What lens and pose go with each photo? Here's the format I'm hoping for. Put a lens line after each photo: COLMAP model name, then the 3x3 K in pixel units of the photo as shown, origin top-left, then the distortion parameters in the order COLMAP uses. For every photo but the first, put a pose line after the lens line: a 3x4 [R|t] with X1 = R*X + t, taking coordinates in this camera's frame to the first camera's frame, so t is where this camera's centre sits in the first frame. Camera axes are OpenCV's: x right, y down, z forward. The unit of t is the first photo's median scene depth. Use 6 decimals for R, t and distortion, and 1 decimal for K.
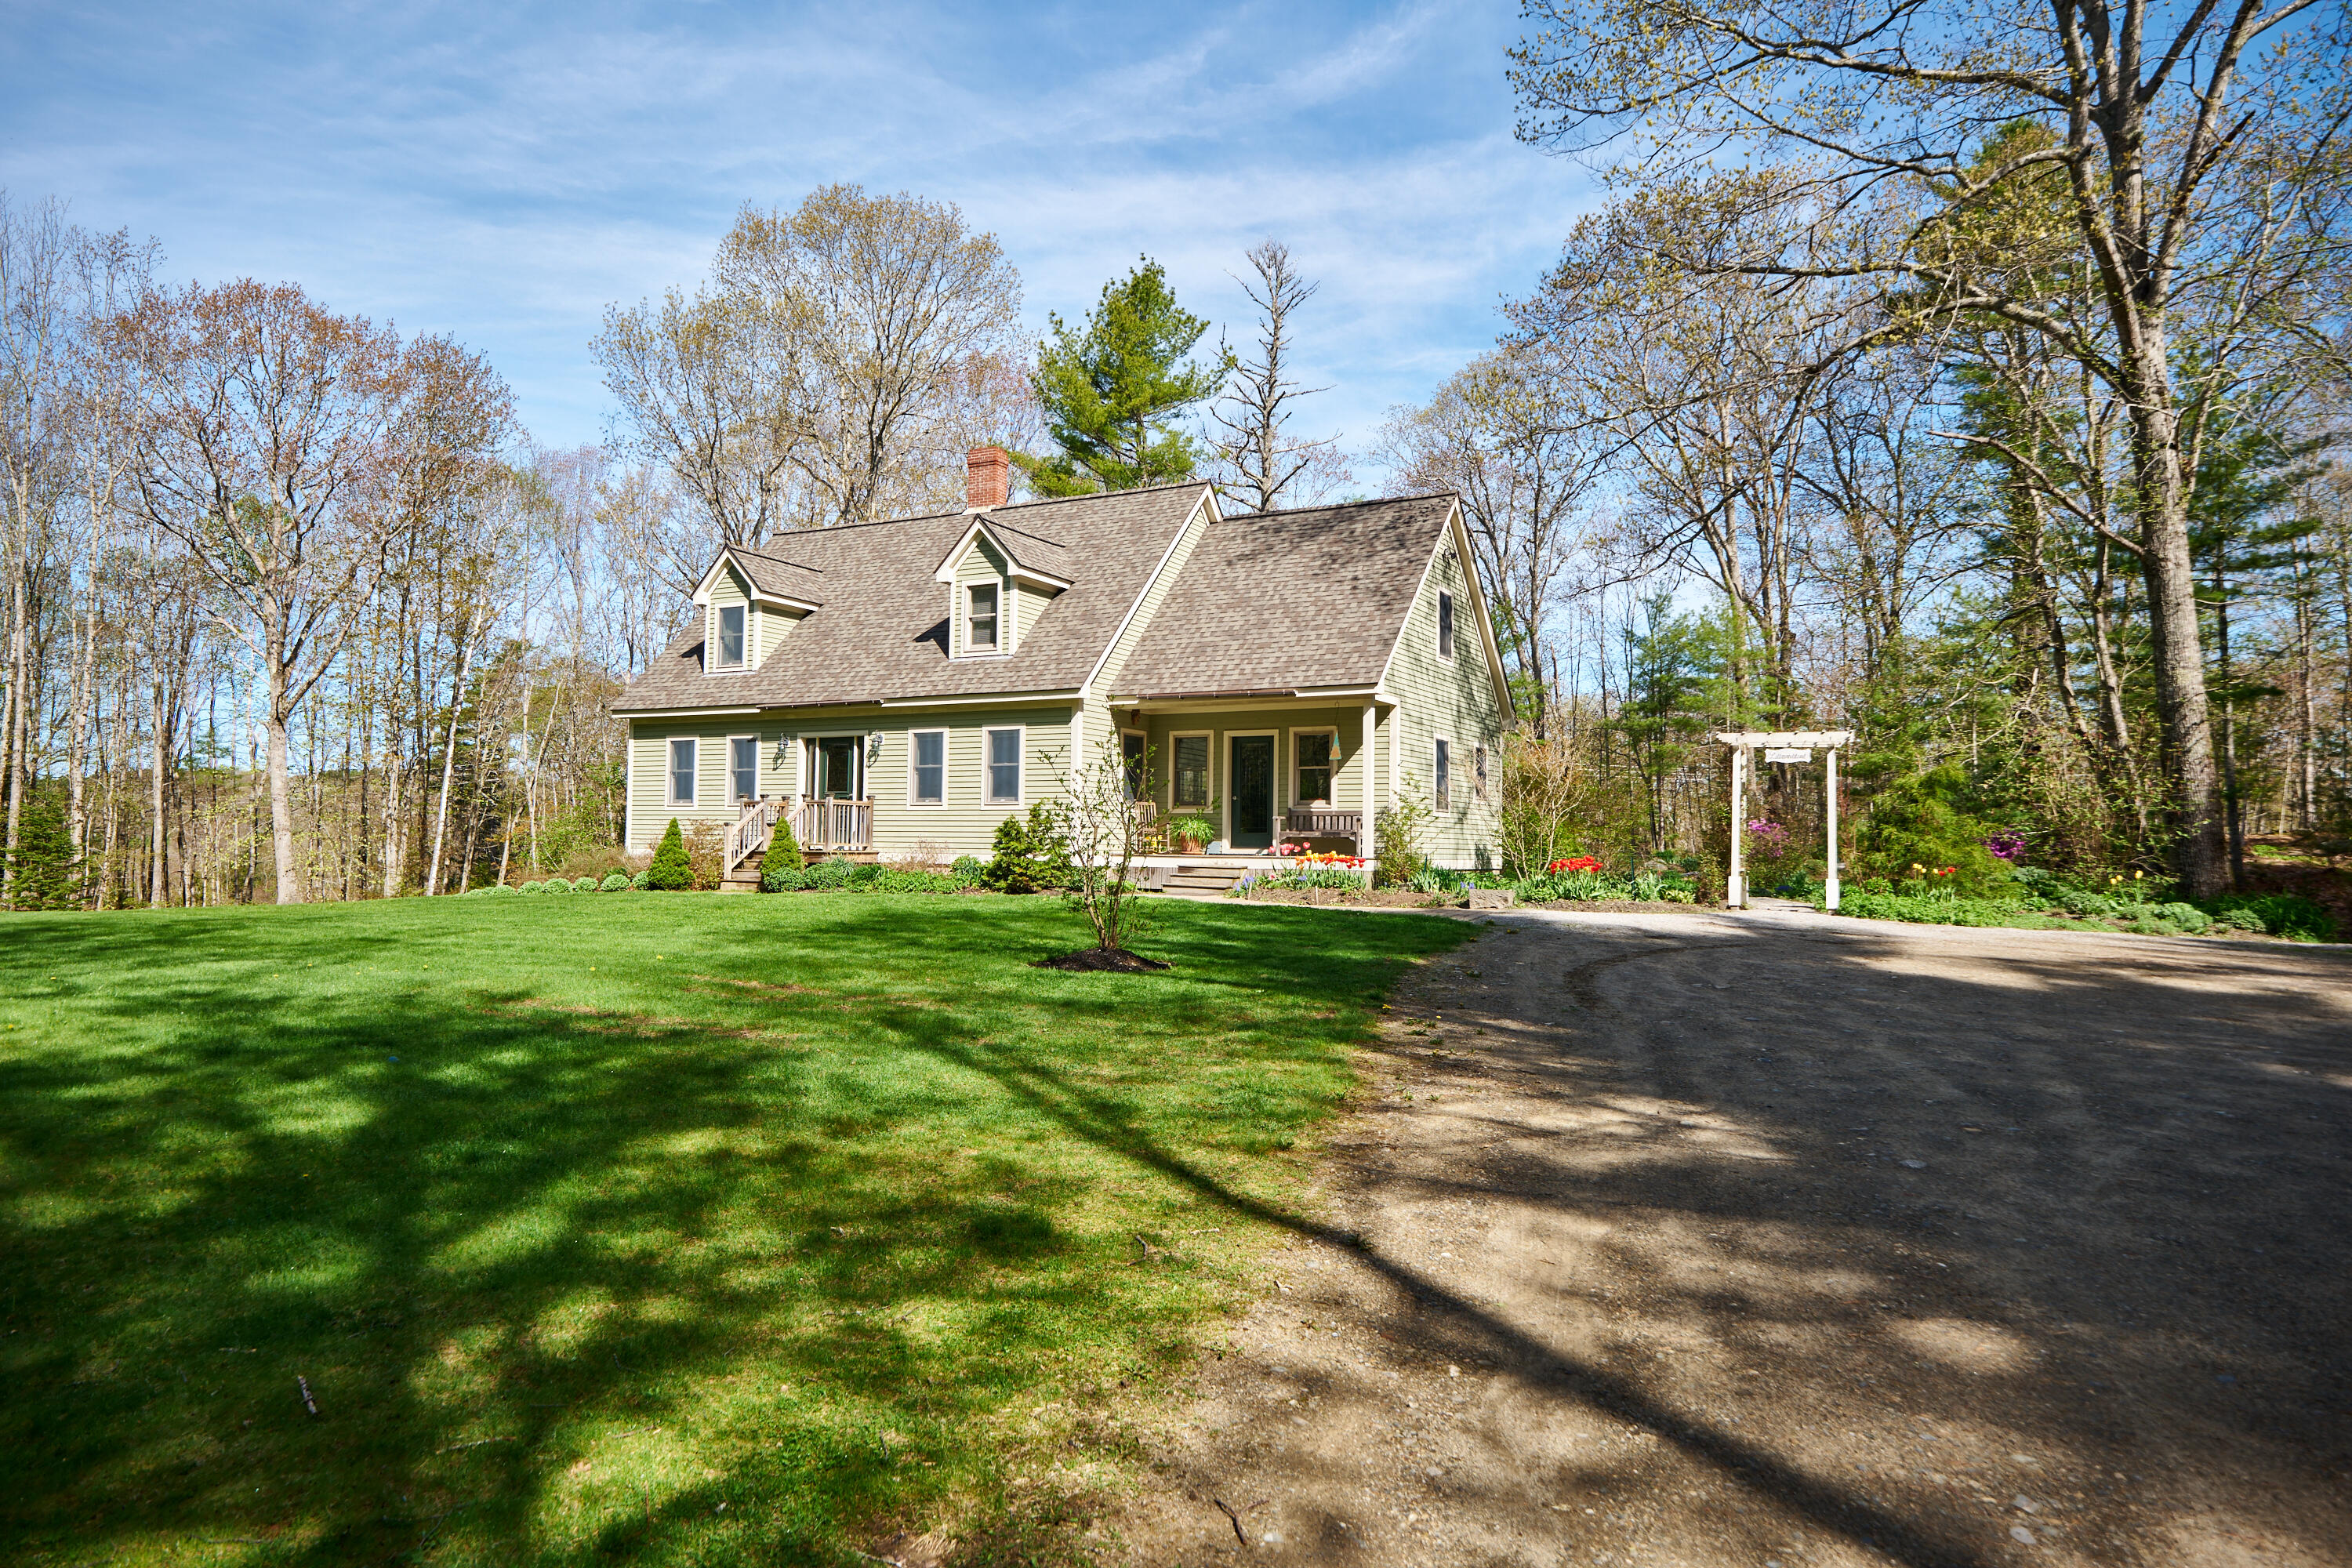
lens RADIAL K [[1476.2, 0, 1176.0], [0, 1476.2, 784.0], [0, 0, 1]] dist [0.007848, 0.000564]
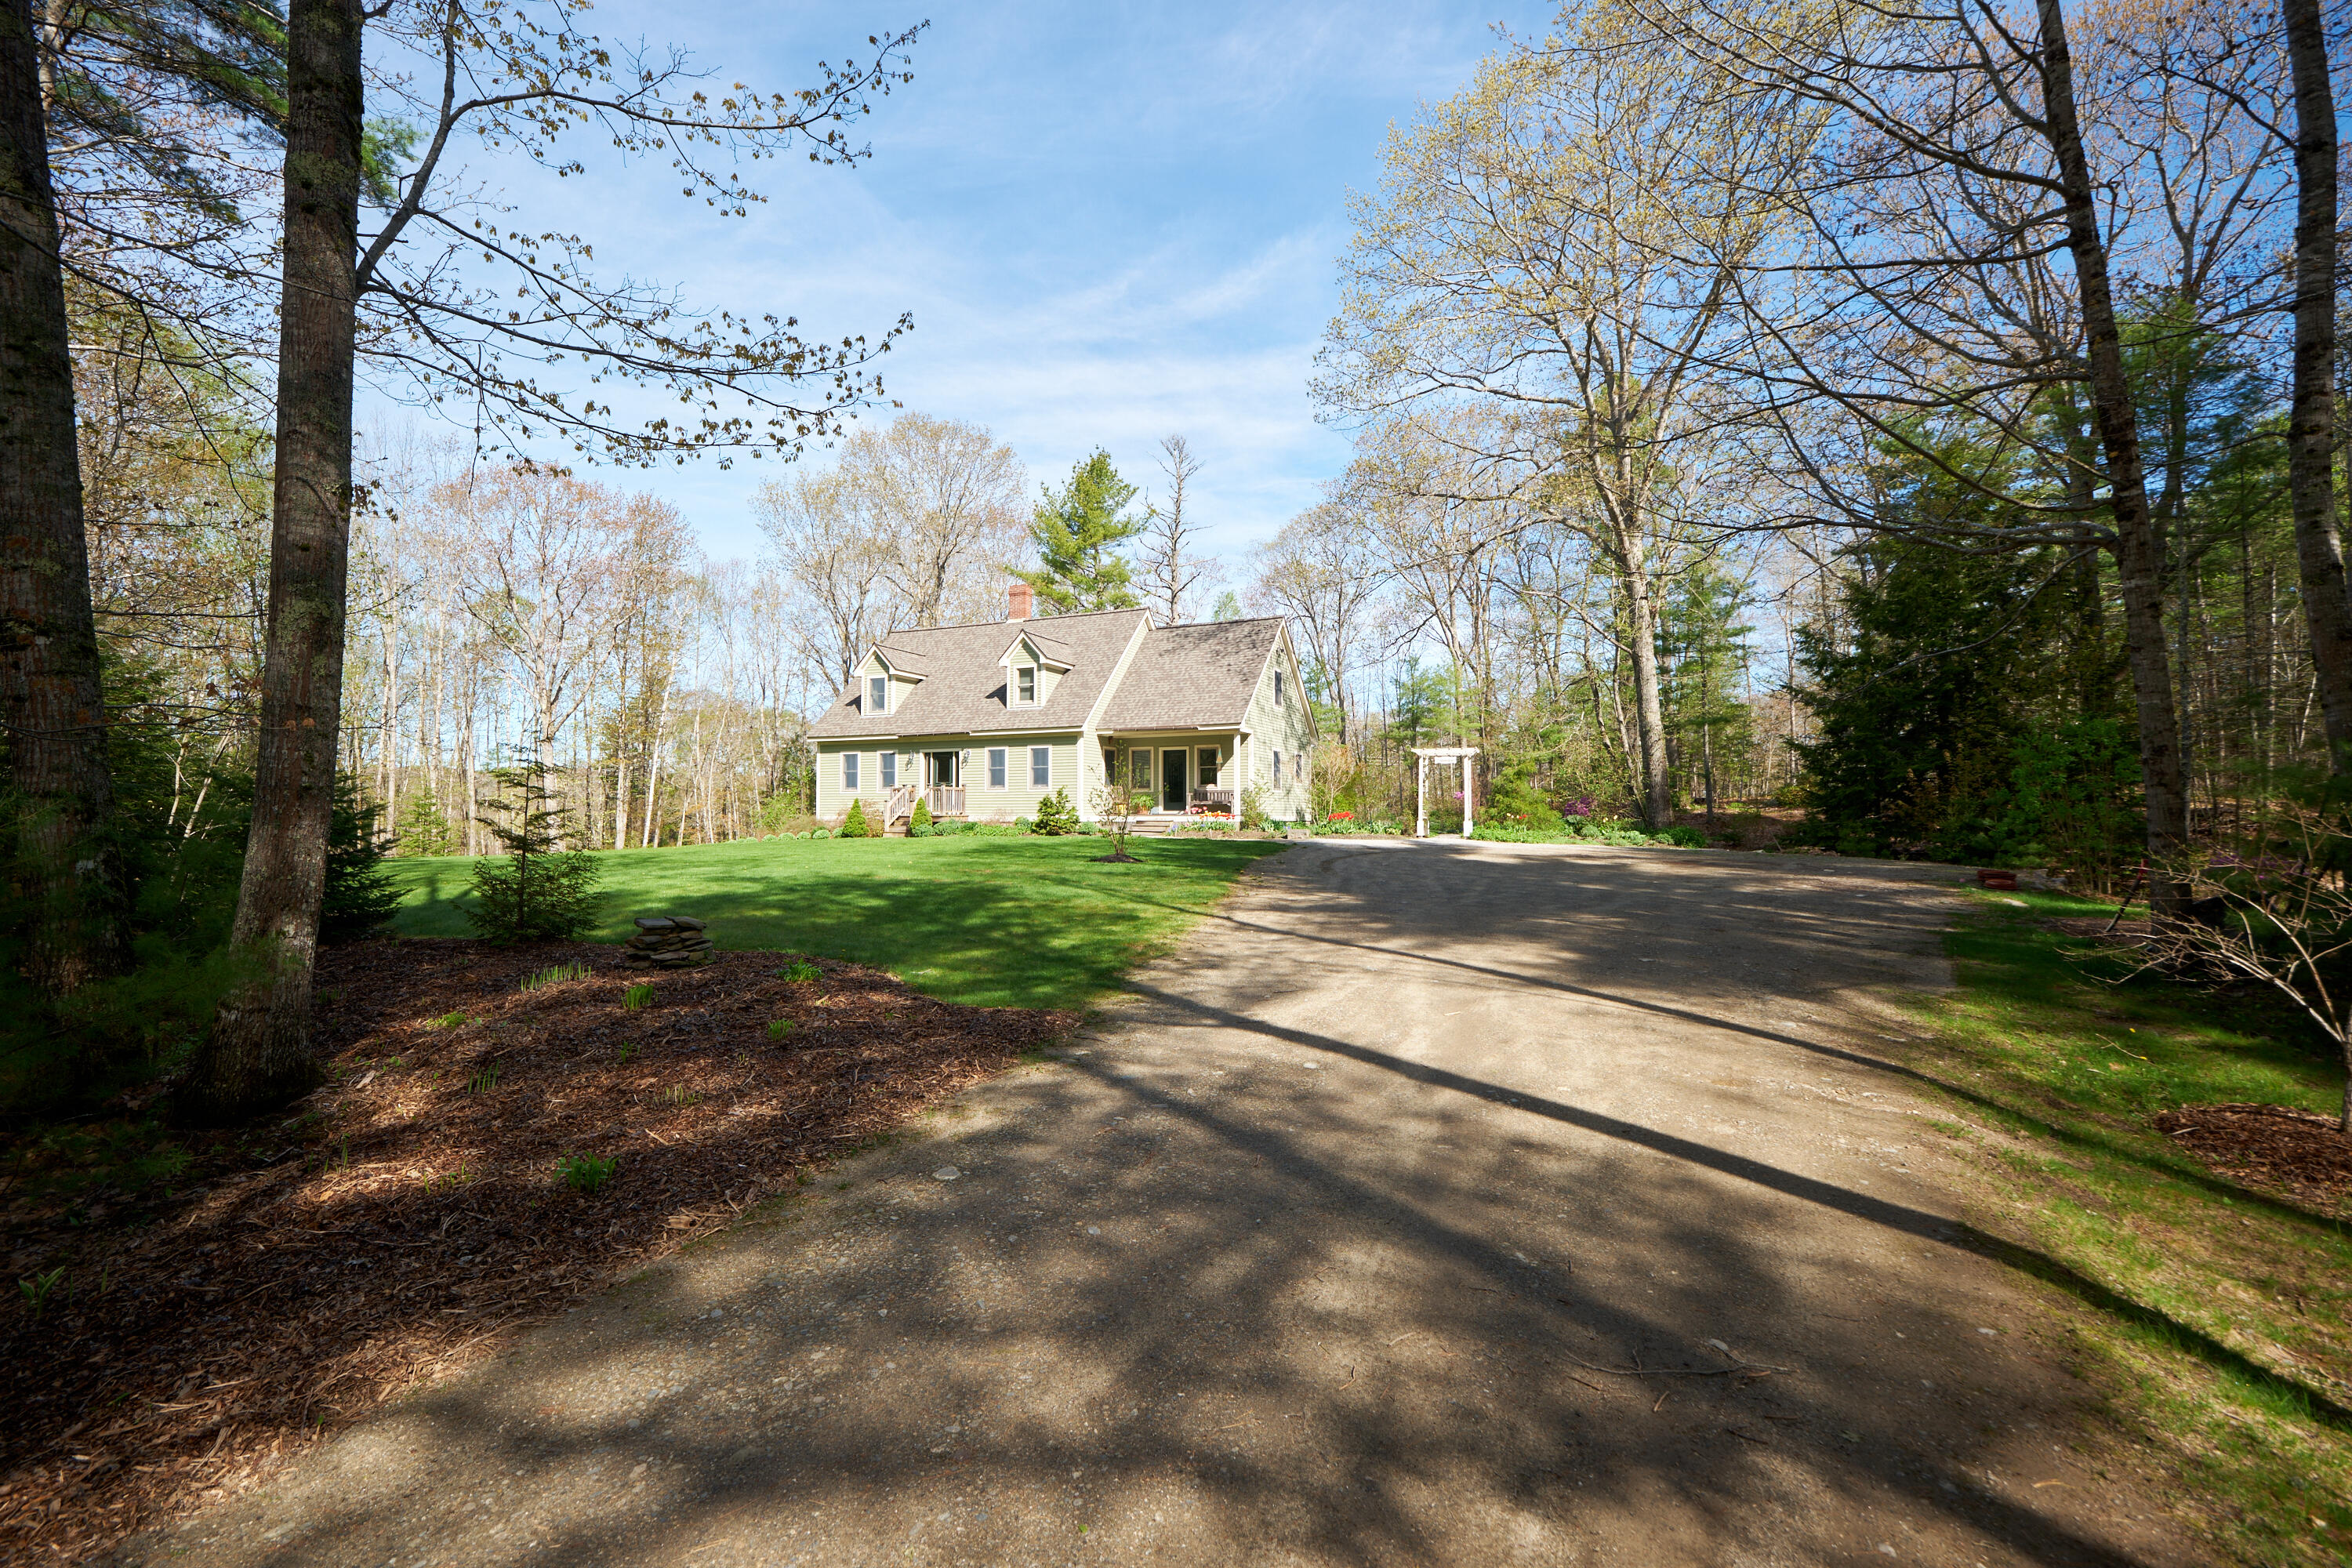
lens RADIAL K [[1014.9, 0, 1176.0], [0, 1014.9, 784.0], [0, 0, 1]] dist [-0.000560, -0.000017]
pose [[0.997791, -0.010909, 0.065526, -0.029101], [0.010069, 0.999863, 0.013130, -0.006307], [-0.065661, -0.012441, 0.997764, -0.257939]]
